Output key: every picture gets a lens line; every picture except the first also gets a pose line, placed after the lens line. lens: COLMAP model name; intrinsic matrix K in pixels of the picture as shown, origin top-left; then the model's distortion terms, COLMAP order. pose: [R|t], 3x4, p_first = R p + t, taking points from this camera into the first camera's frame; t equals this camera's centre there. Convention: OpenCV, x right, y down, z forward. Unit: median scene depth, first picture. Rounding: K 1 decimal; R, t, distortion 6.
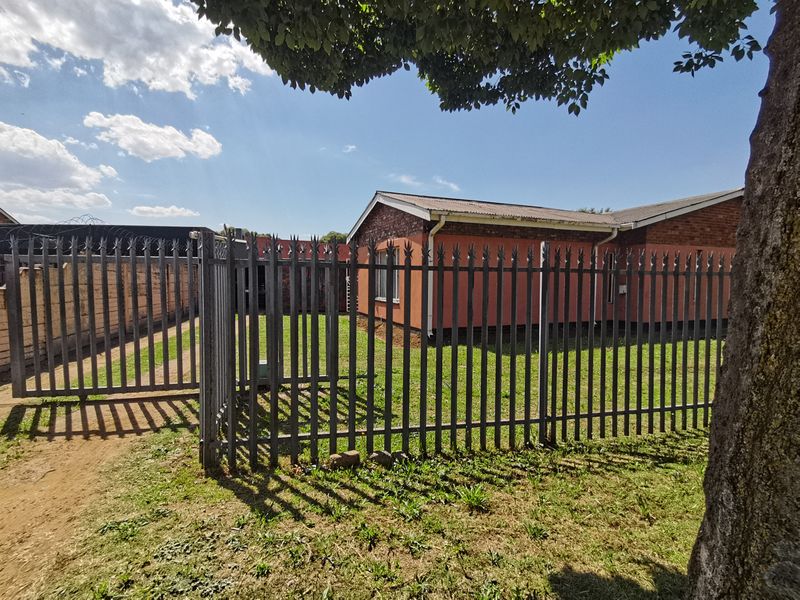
lens RADIAL K [[386.3, 0, 417.0], [0, 386.3, 298.3], [0, 0, 1]] dist [0.037620, -0.000253]
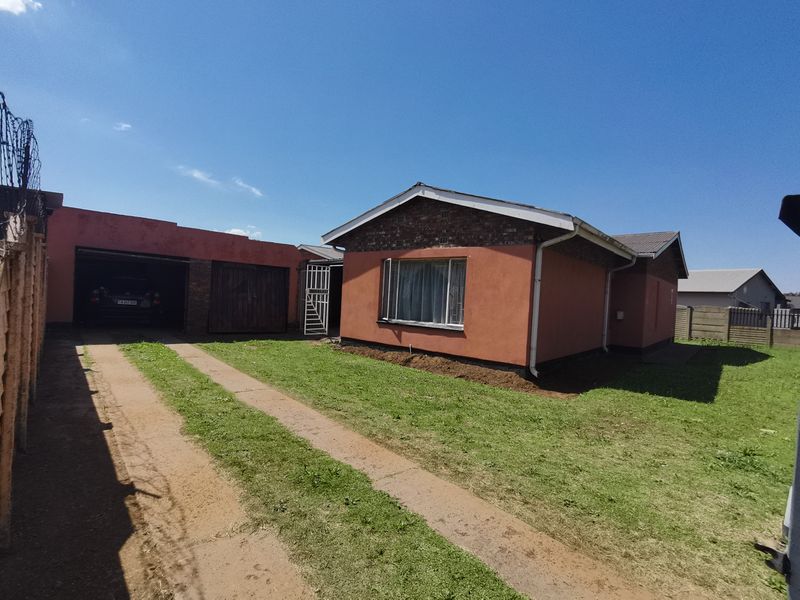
lens RADIAL K [[379.0, 0, 402.6], [0, 379.0, 298.3], [0, 0, 1]] dist [0.025603, 0.000530]
pose [[0.896856, 0.030930, 0.441239, -1.356954], [-0.019404, 0.999343, -0.030611, -0.070721], [-0.441896, 0.018892, 0.896867, 1.028526]]
